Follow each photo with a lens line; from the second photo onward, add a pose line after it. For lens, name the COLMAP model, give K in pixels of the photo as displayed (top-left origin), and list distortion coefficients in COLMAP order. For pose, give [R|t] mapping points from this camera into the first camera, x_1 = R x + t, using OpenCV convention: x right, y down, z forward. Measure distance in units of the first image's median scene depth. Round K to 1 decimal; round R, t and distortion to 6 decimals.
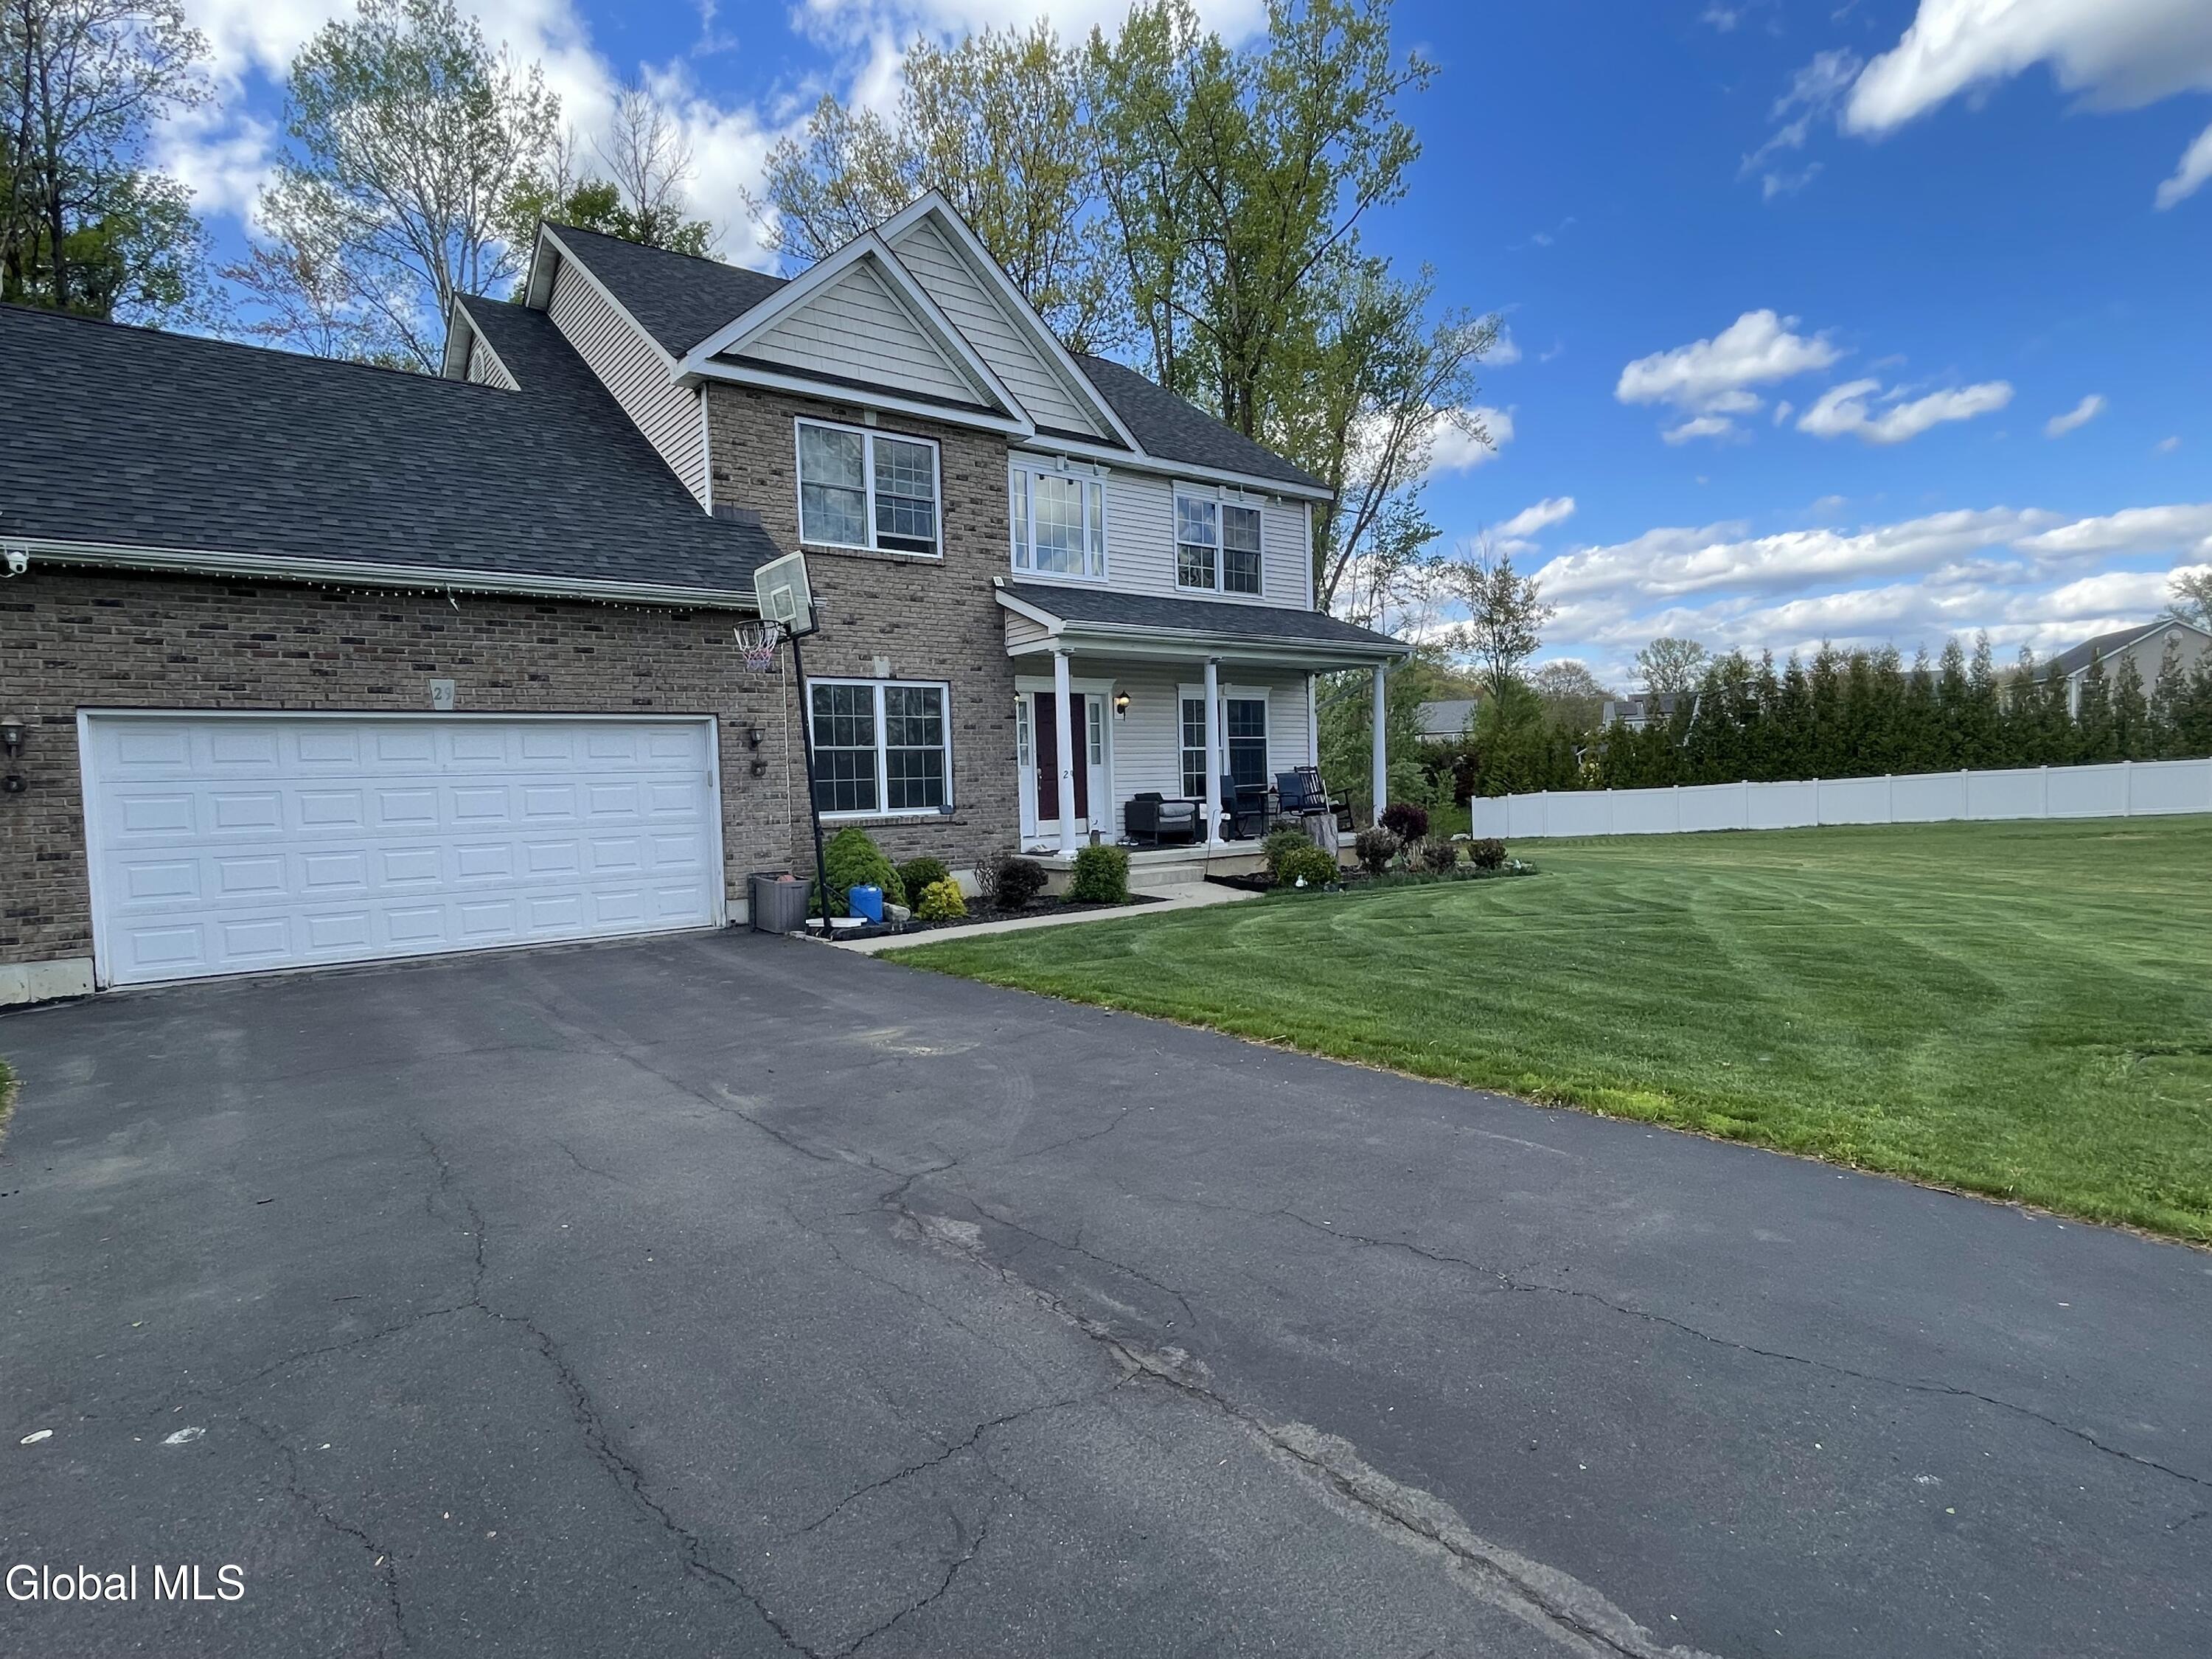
lens RADIAL K [[1173.9, 0, 1101.1], [0, 1173.9, 838.8], [0, 0, 1]] dist [-0.002204, -0.003105]
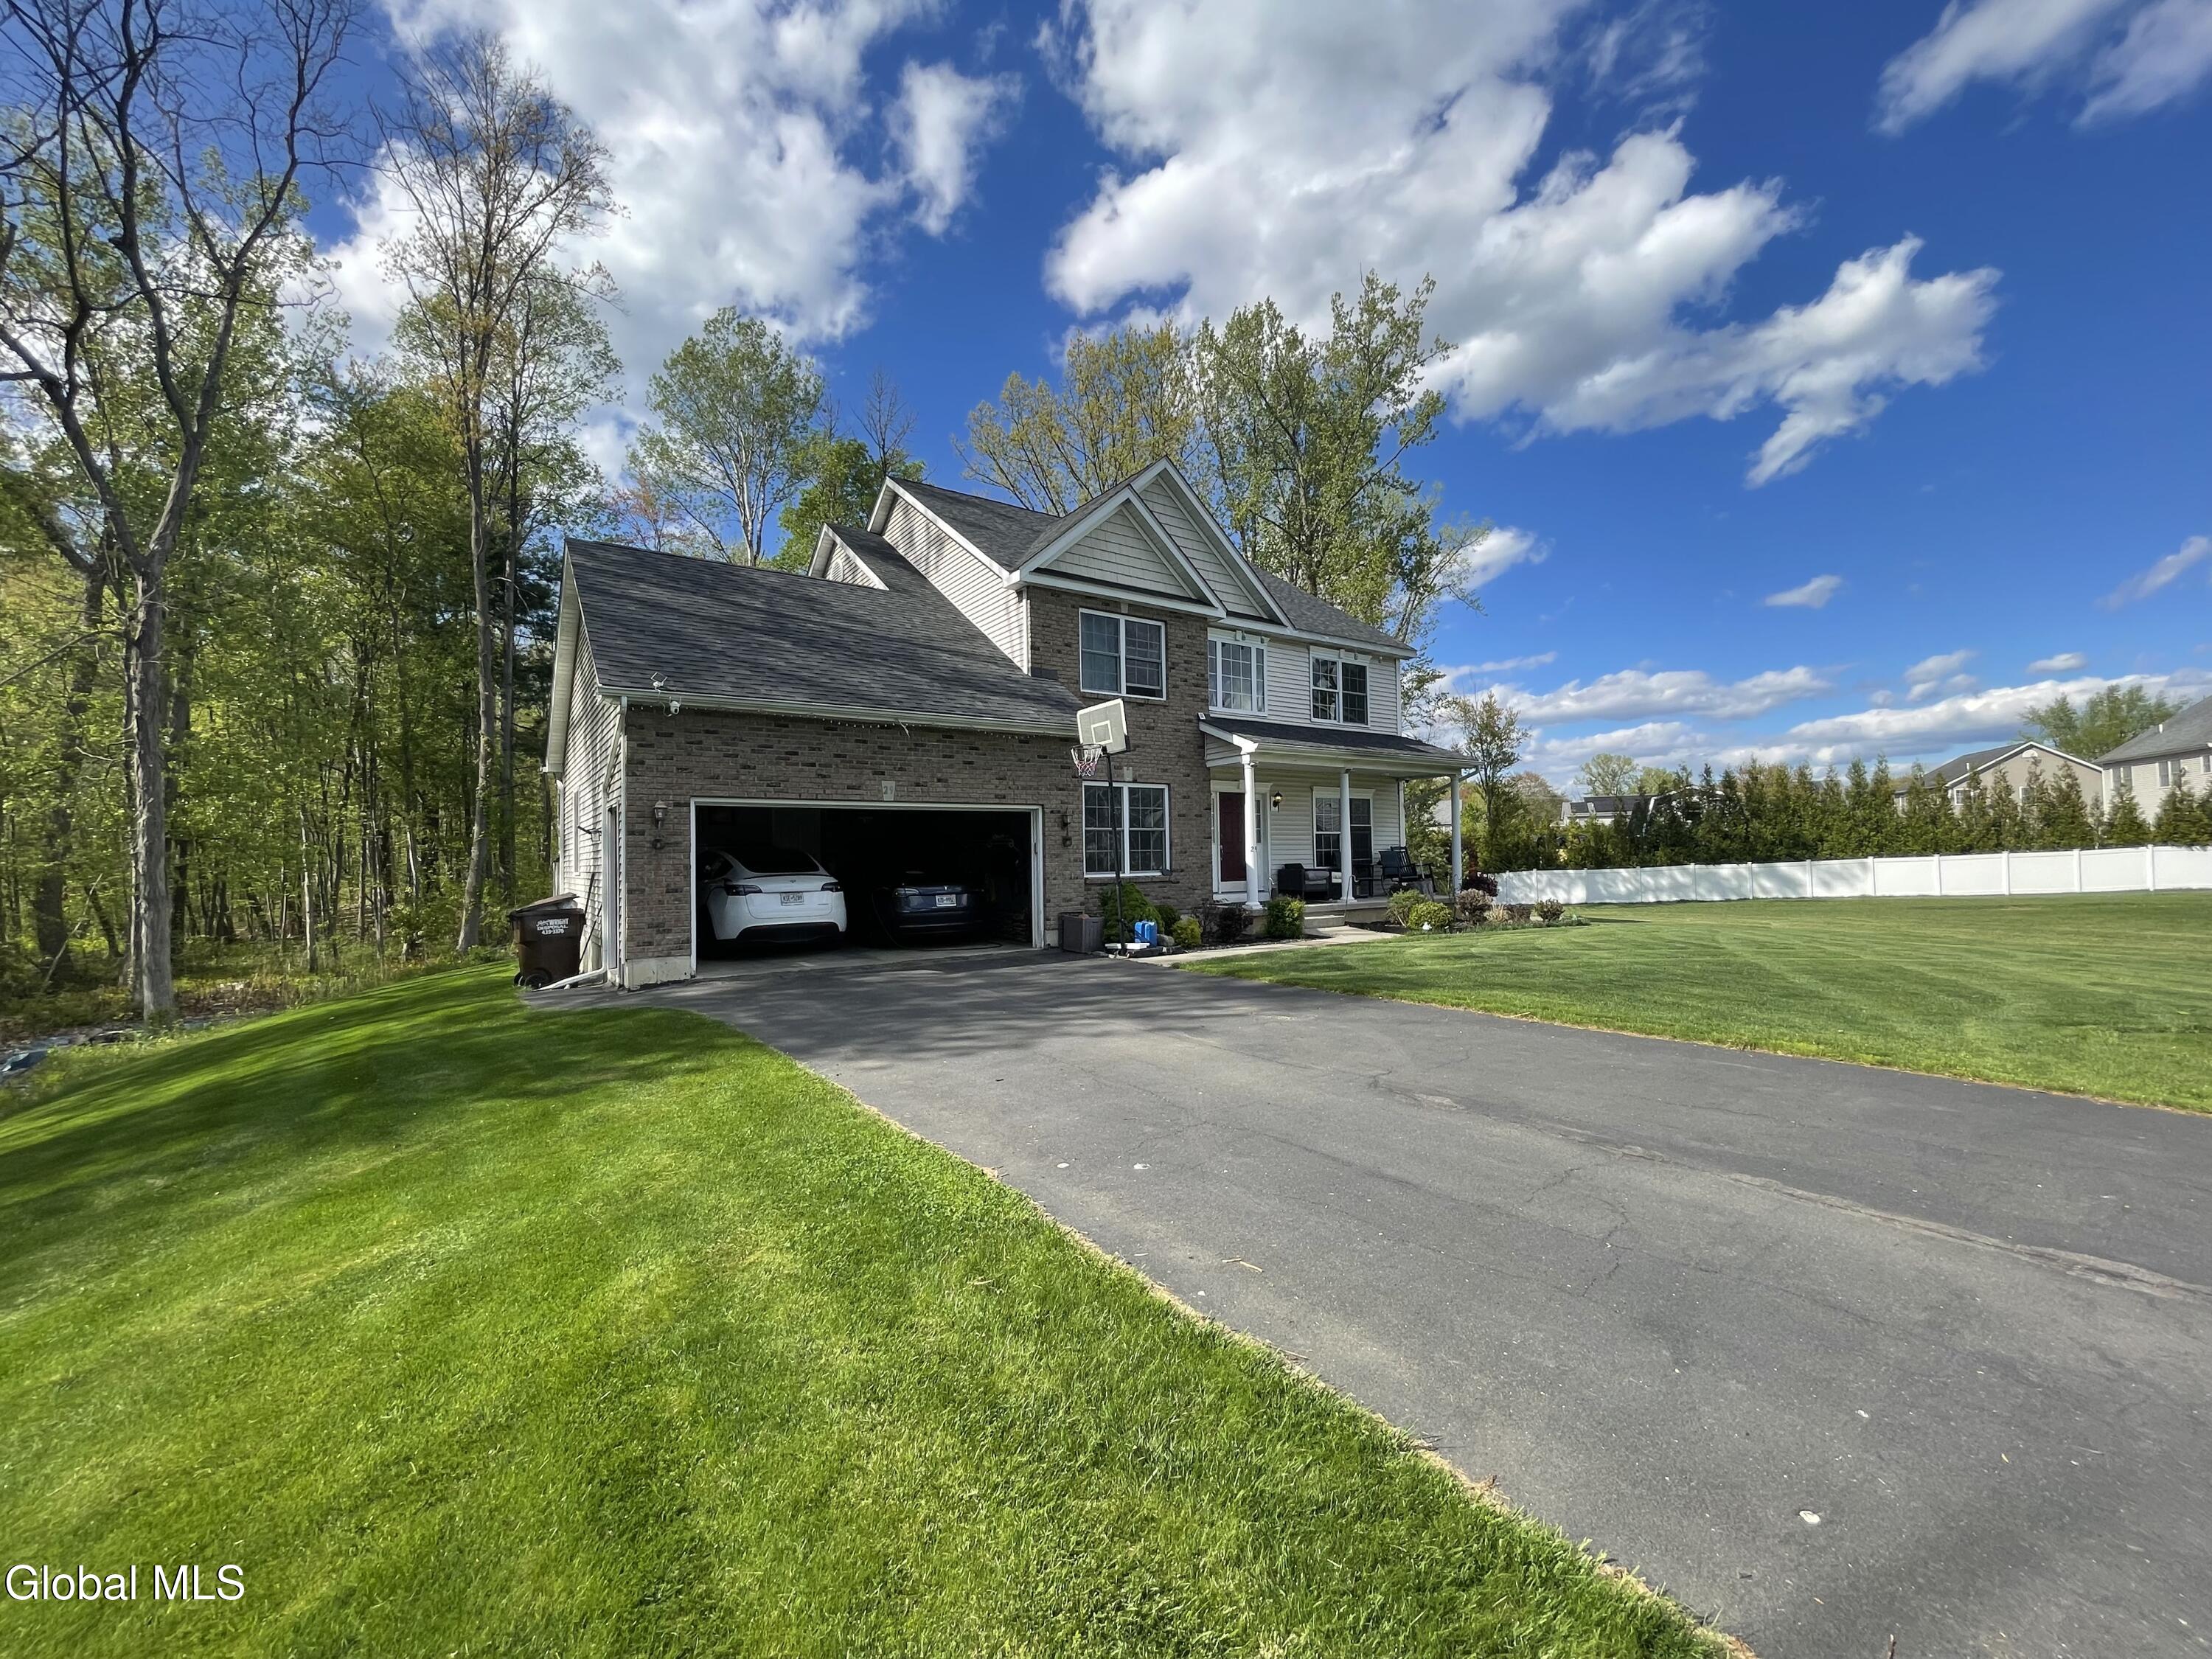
lens RADIAL K [[895.9, 0, 1104.0], [0, 895.9, 837.9], [0, 0, 1]] dist [0.000513, -0.003100]
pose [[0.998127, 0.011832, -0.060024, -0.147439], [-0.016137, 0.997293, -0.071743, 0.013065], [0.059012, 0.072577, 0.995615, -0.105566]]
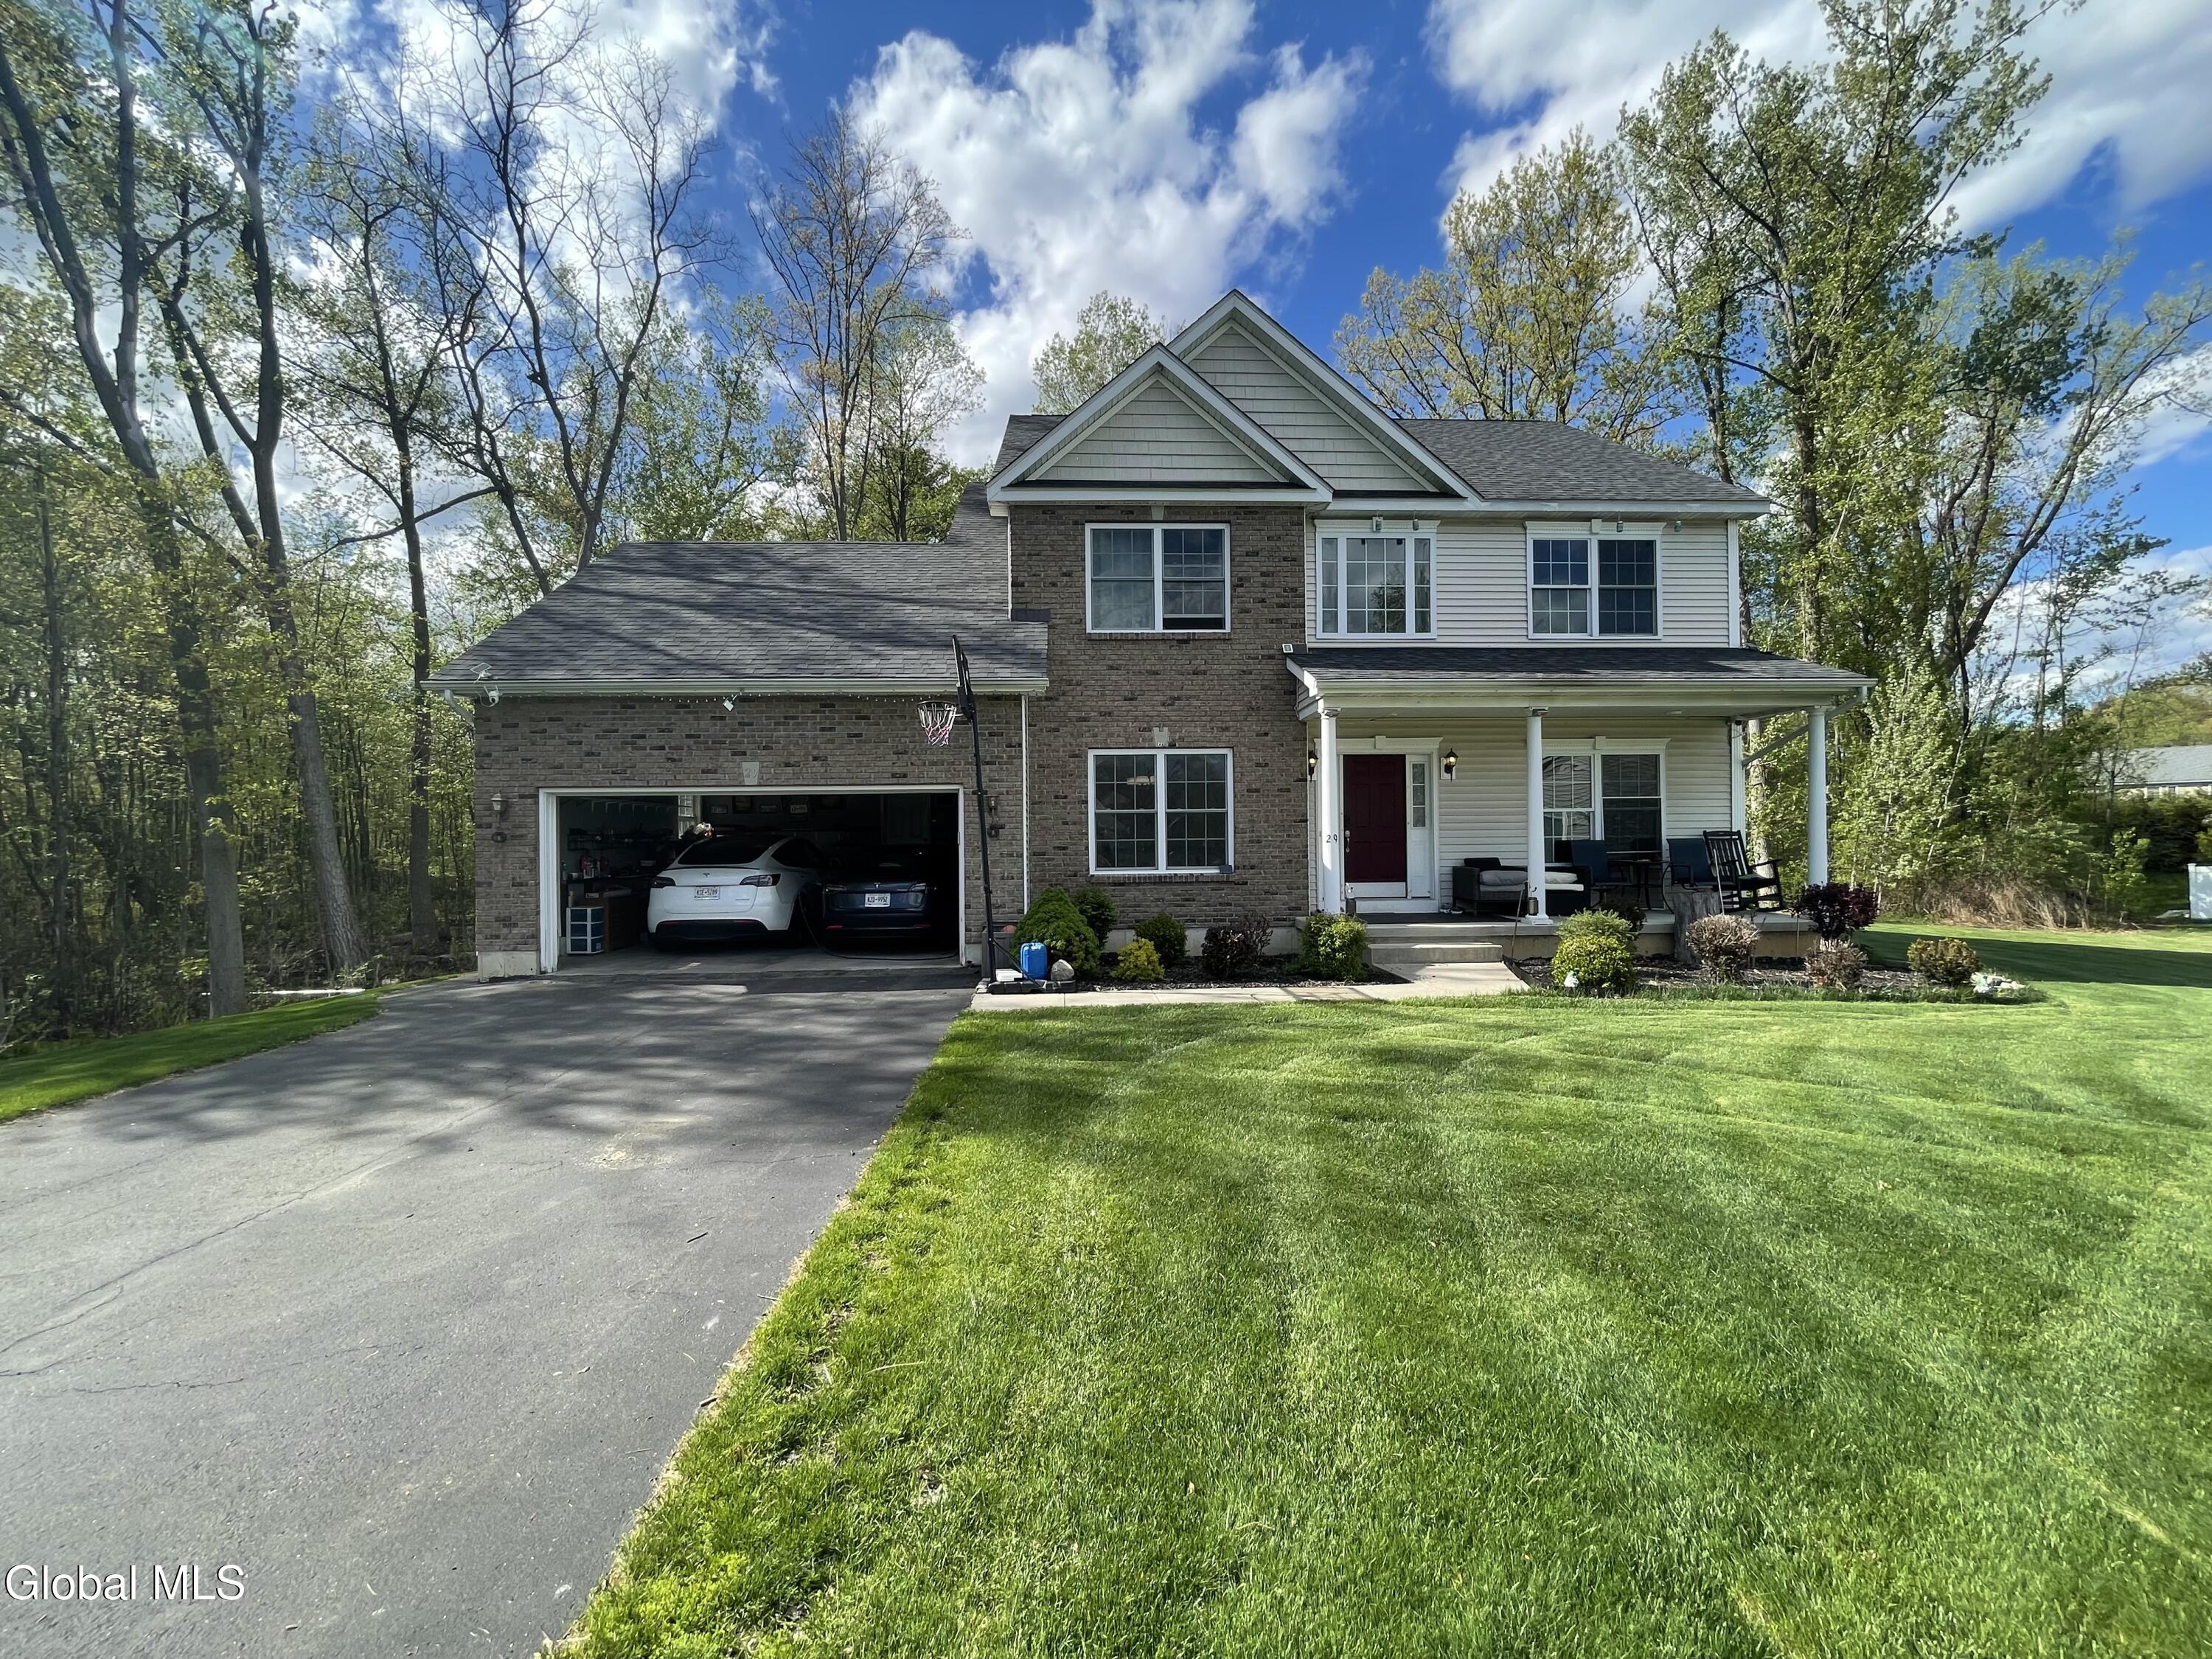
lens RADIAL K [[895.9, 0, 1104.0], [0, 895.9, 837.9], [0, 0, 1]] dist [0.000513, -0.003100]
pose [[0.810861, 0.021623, -0.584839, 0.255494], [-0.042391, 0.998862, -0.021843, -0.031823], [0.583702, 0.042504, 0.810855, 0.292568]]
